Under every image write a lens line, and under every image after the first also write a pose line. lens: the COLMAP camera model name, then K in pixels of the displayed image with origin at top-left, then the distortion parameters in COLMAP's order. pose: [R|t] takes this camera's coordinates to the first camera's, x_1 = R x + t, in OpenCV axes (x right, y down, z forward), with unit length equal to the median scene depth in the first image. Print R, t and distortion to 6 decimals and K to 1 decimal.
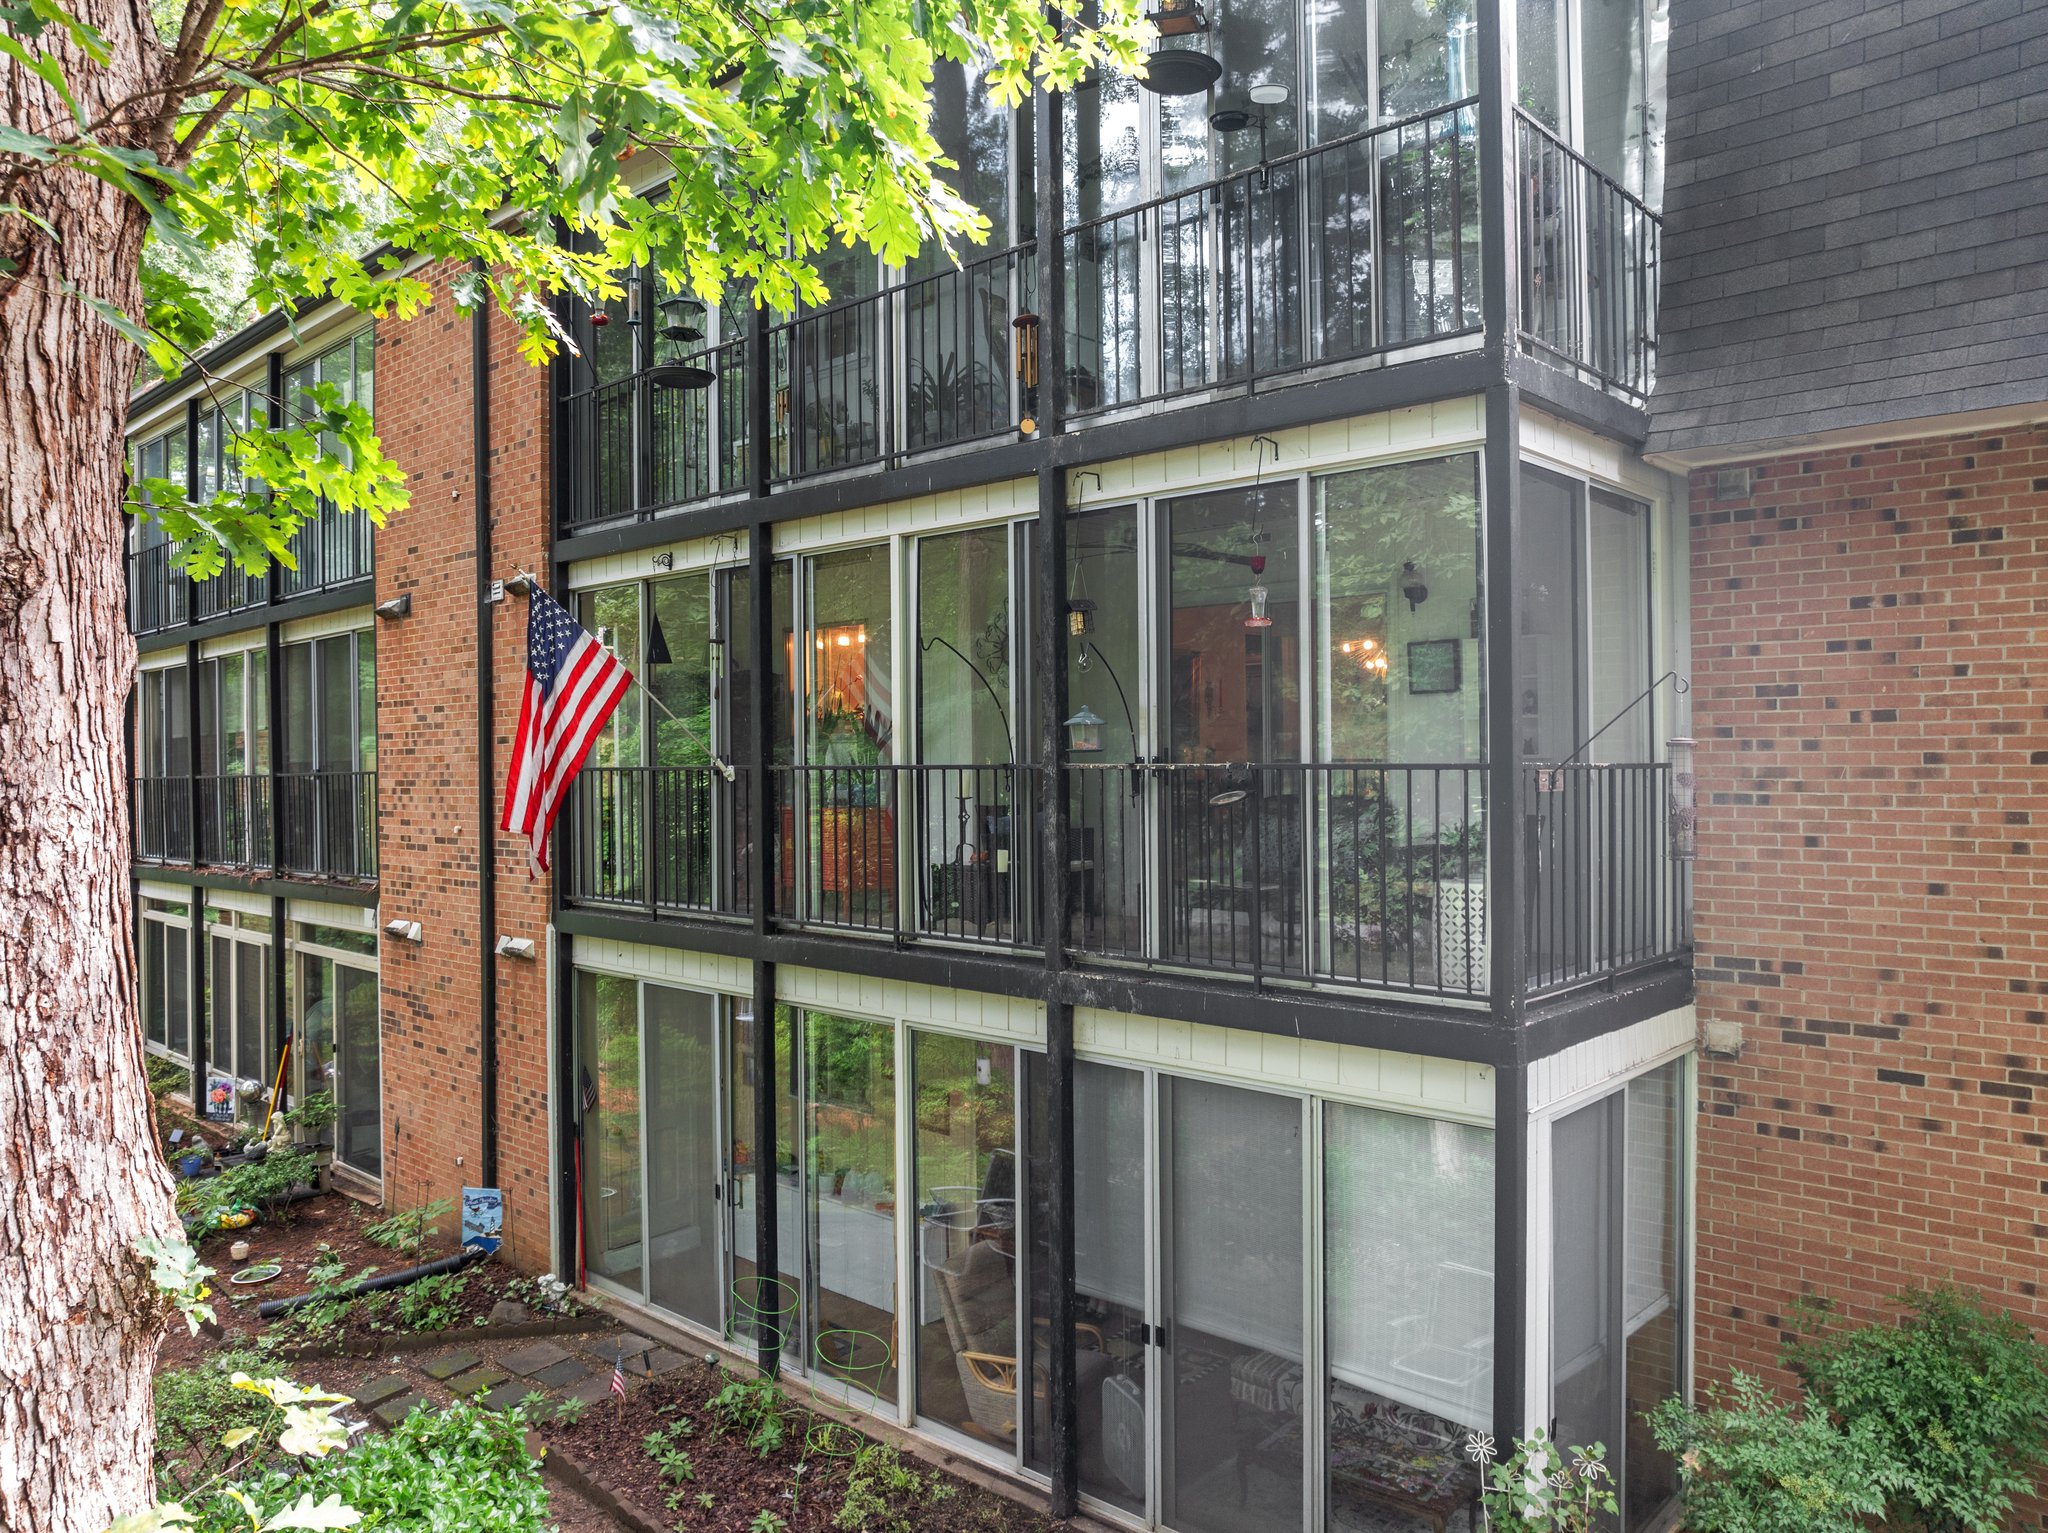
lens RADIAL K [[1456.3, 0, 1024.0], [0, 1456.3, 766.5], [0, 0, 1]] dist [-0.040578, 0.001507]
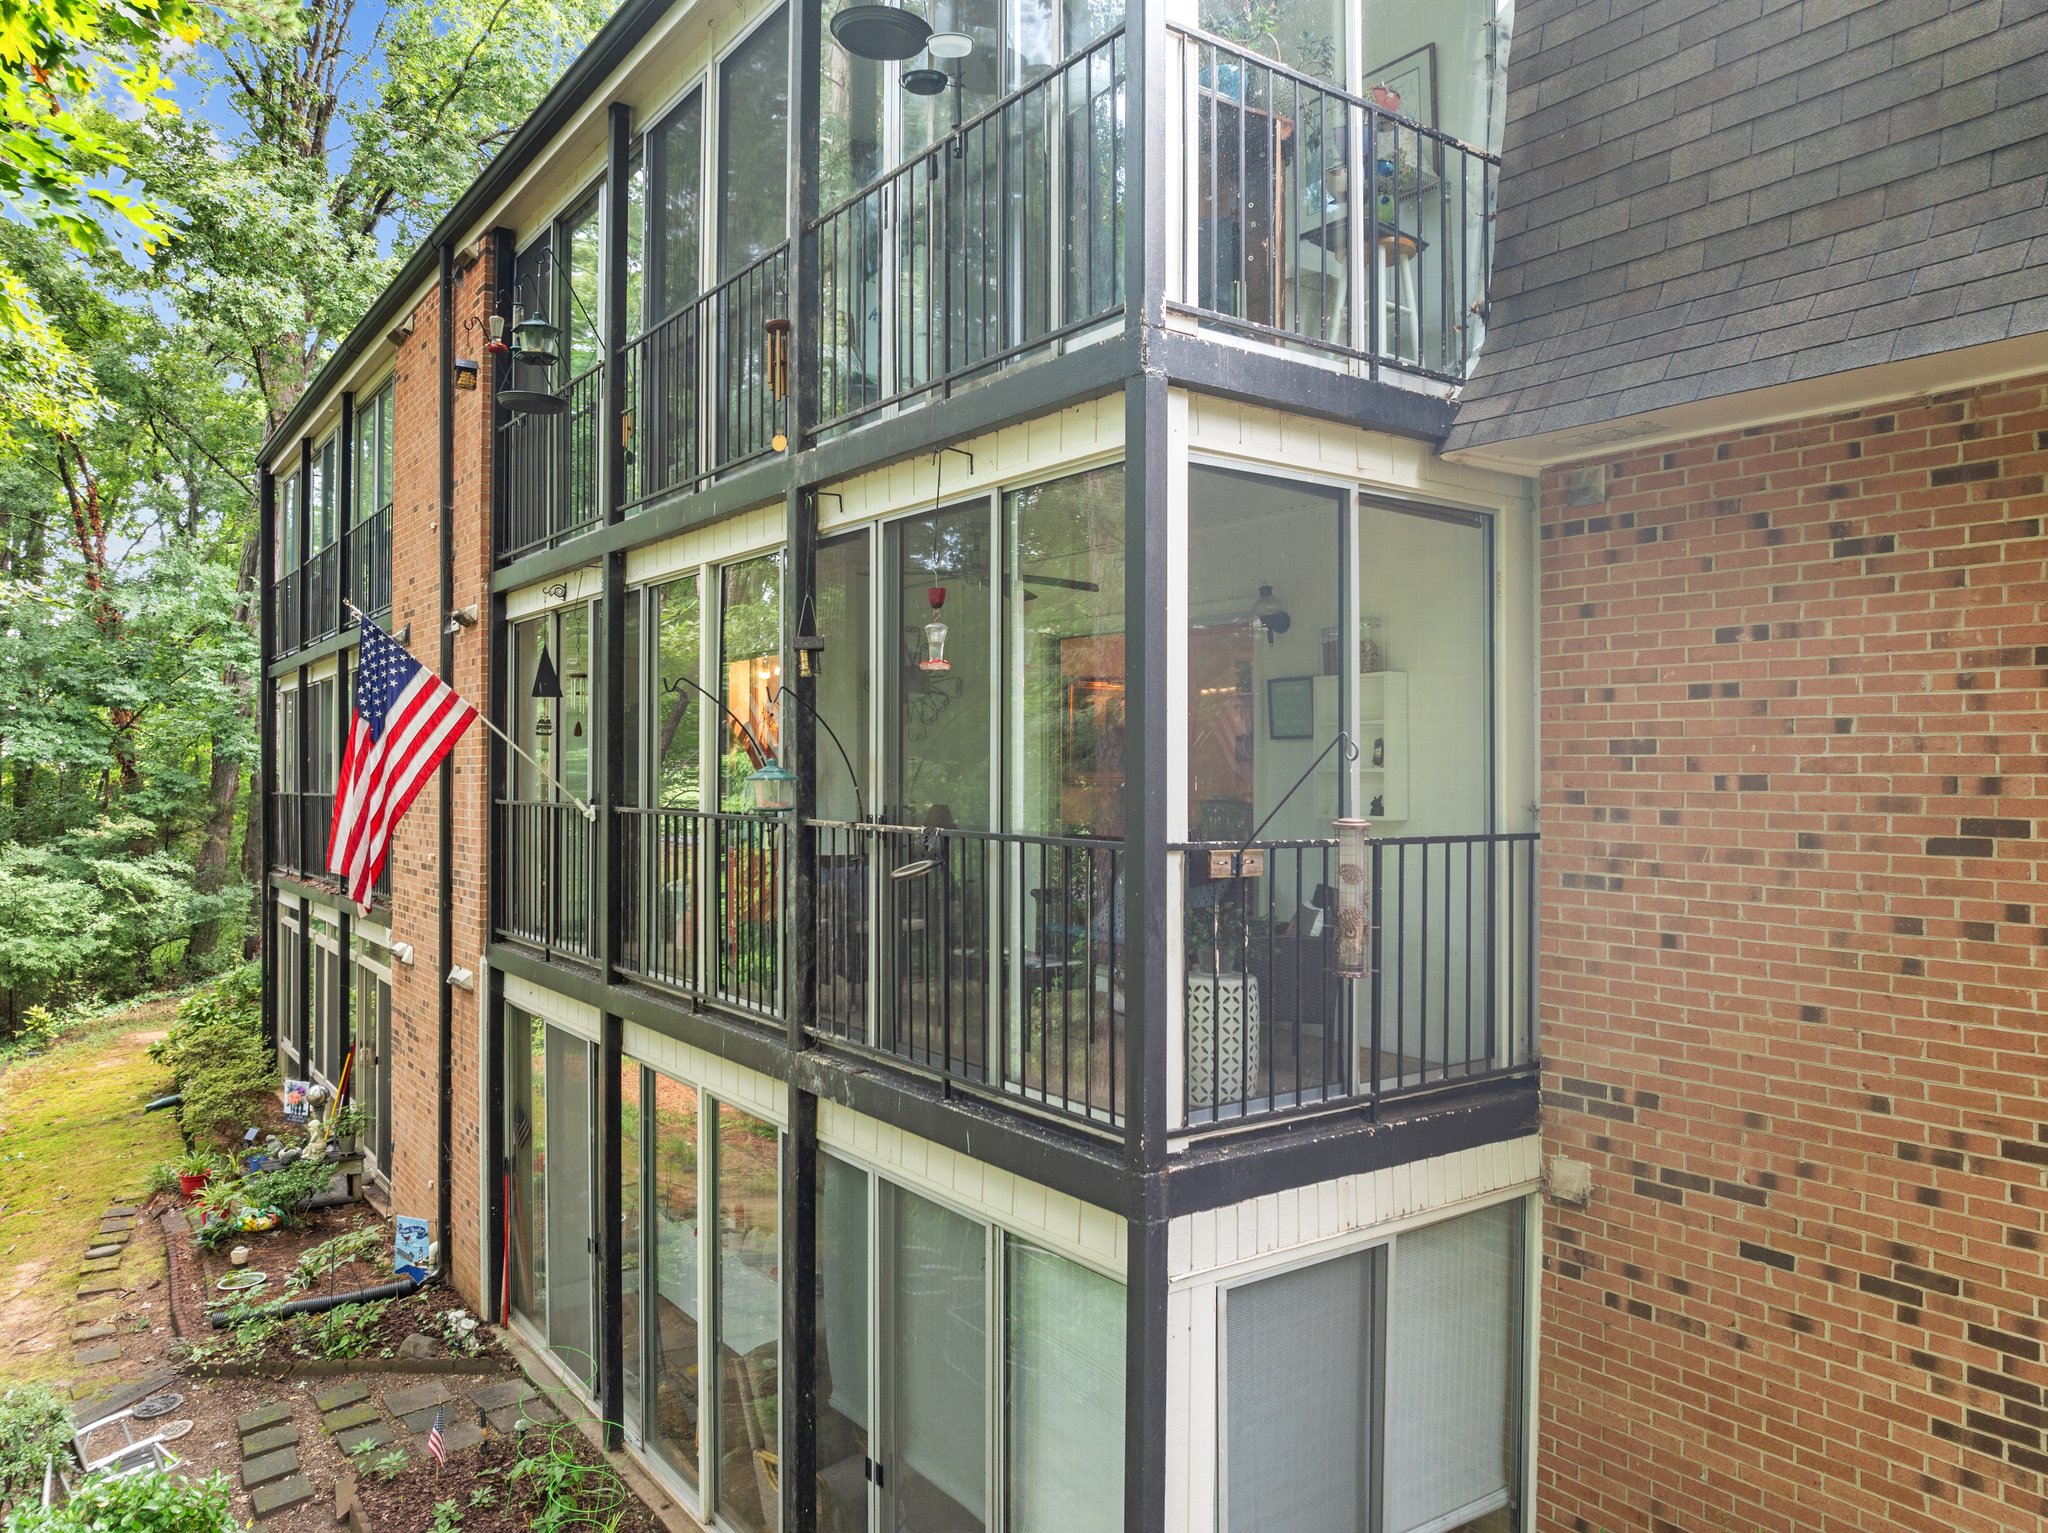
lens RADIAL K [[1444.7, 0, 1024.0], [0, 1444.7, 766.5], [0, 0, 1]] dist [-0.044596, 0.003383]
pose [[0.979713, 0.011905, -0.200053, 0.354236], [-0.013003, 0.999907, -0.004178, -0.034274], [0.199984, 0.006694, 0.979776, 0.166886]]
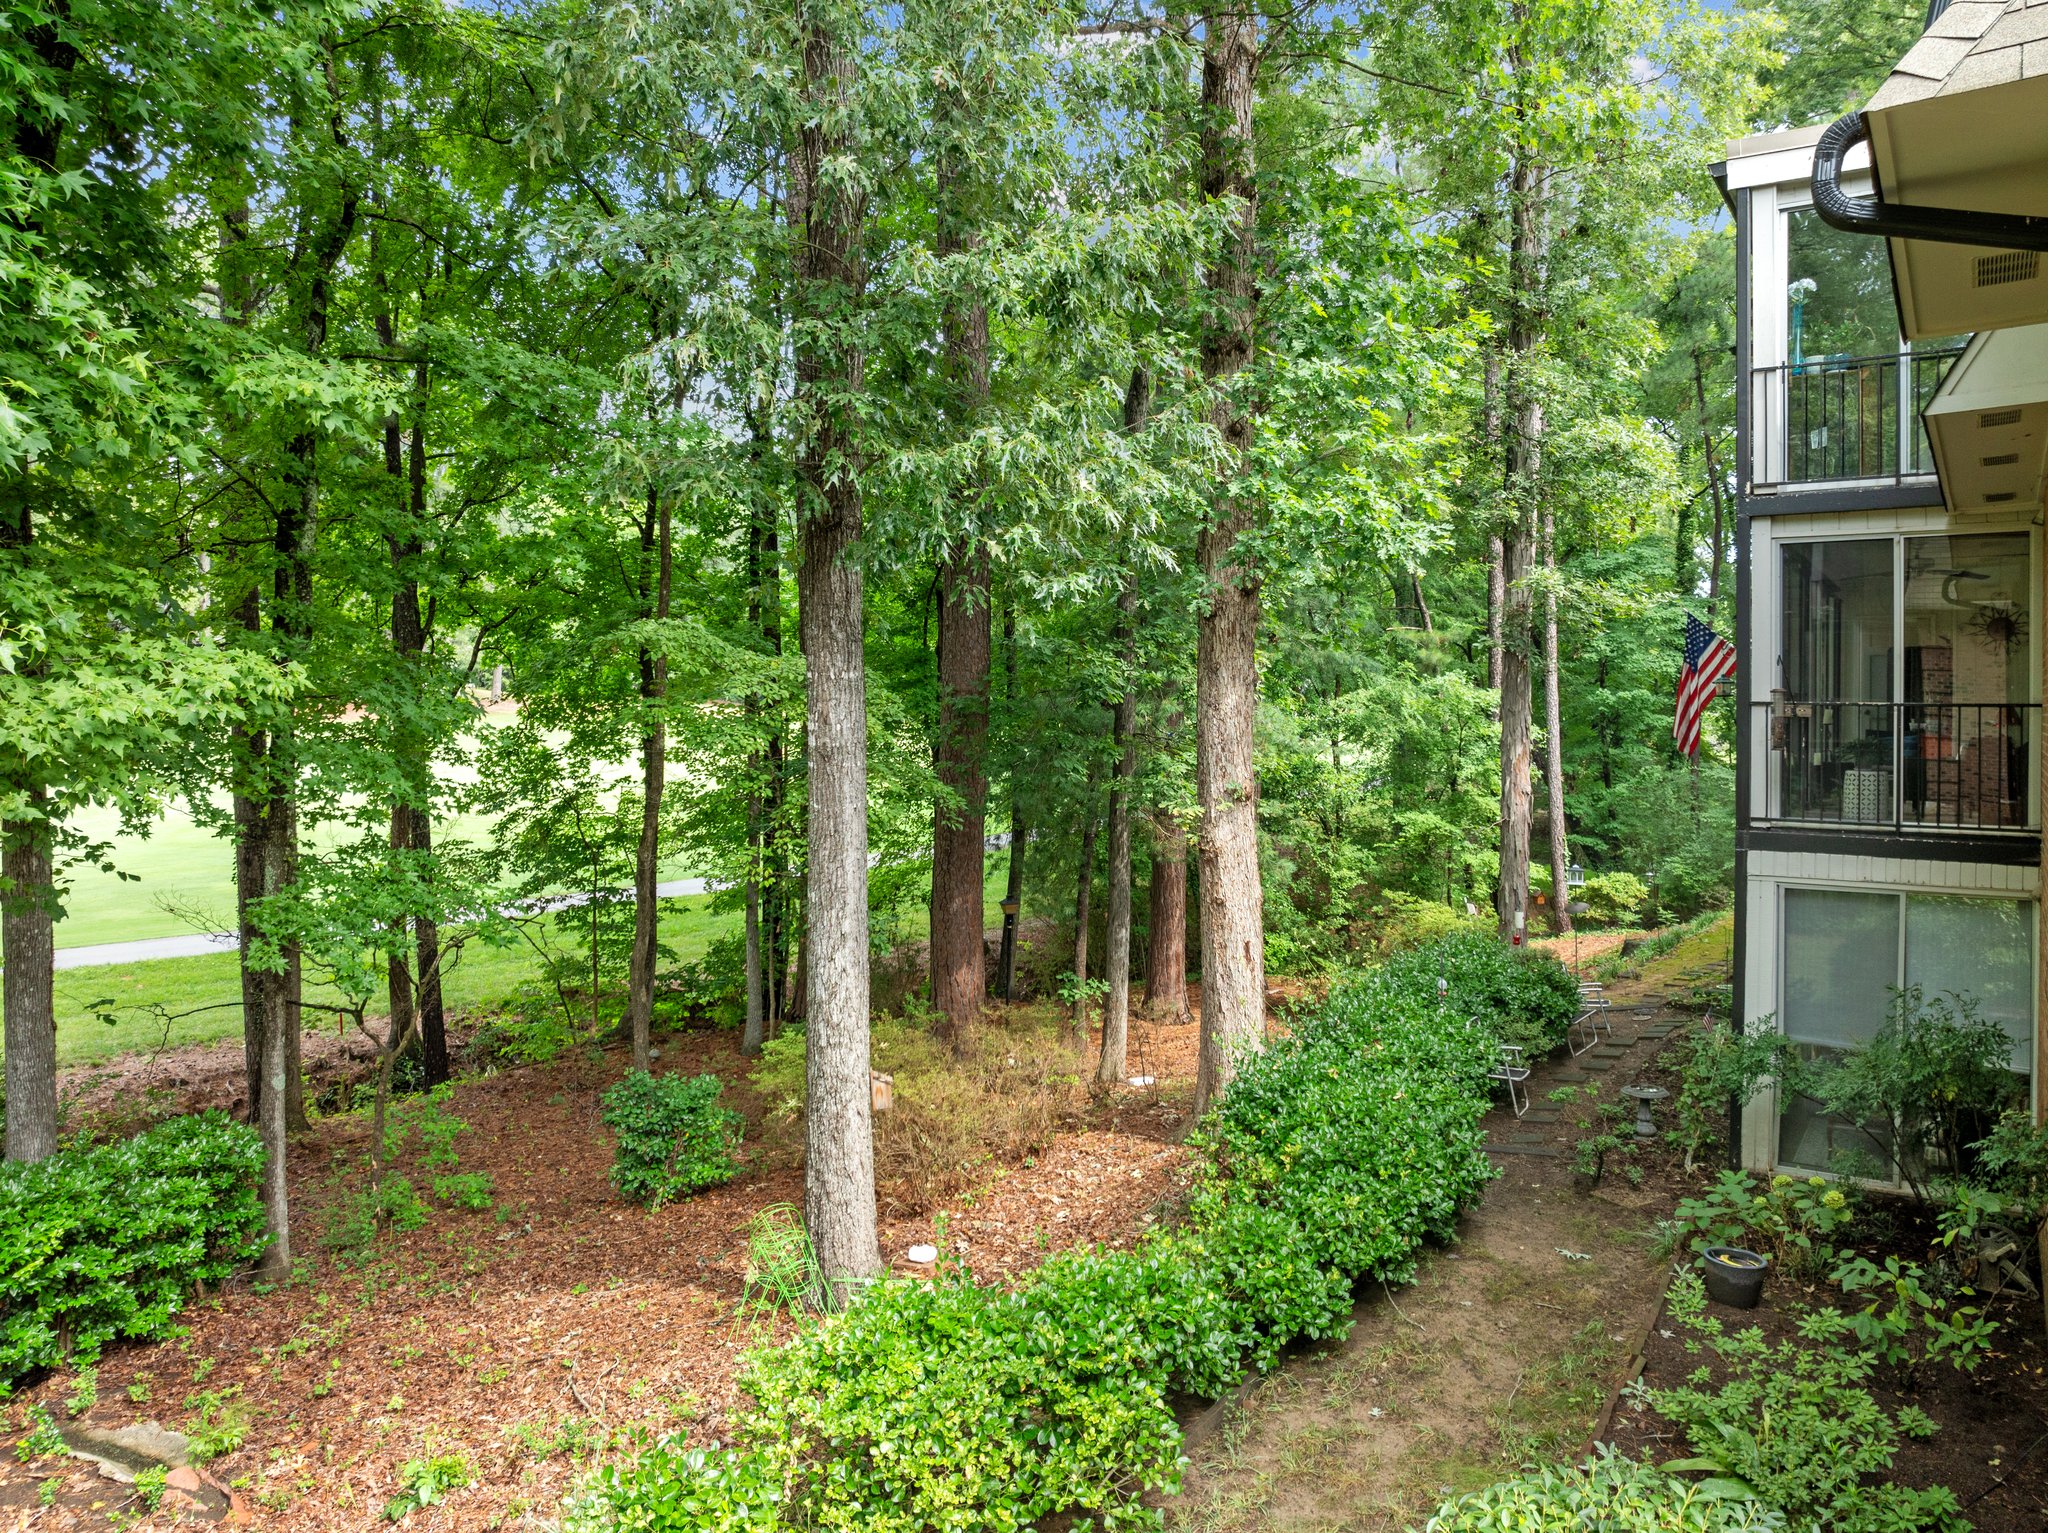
lens RADIAL K [[1478.5, 0, 1024.7], [0, 1478.5, 700.3], [0, 0, 1]] dist [-0.005152, -0.001386]
pose [[0.148318, -0.001575, -0.988939, 1.861530], [-0.012613, 0.999914, -0.003484, 0.013573], [0.988859, 0.012990, 0.148285, -0.255541]]
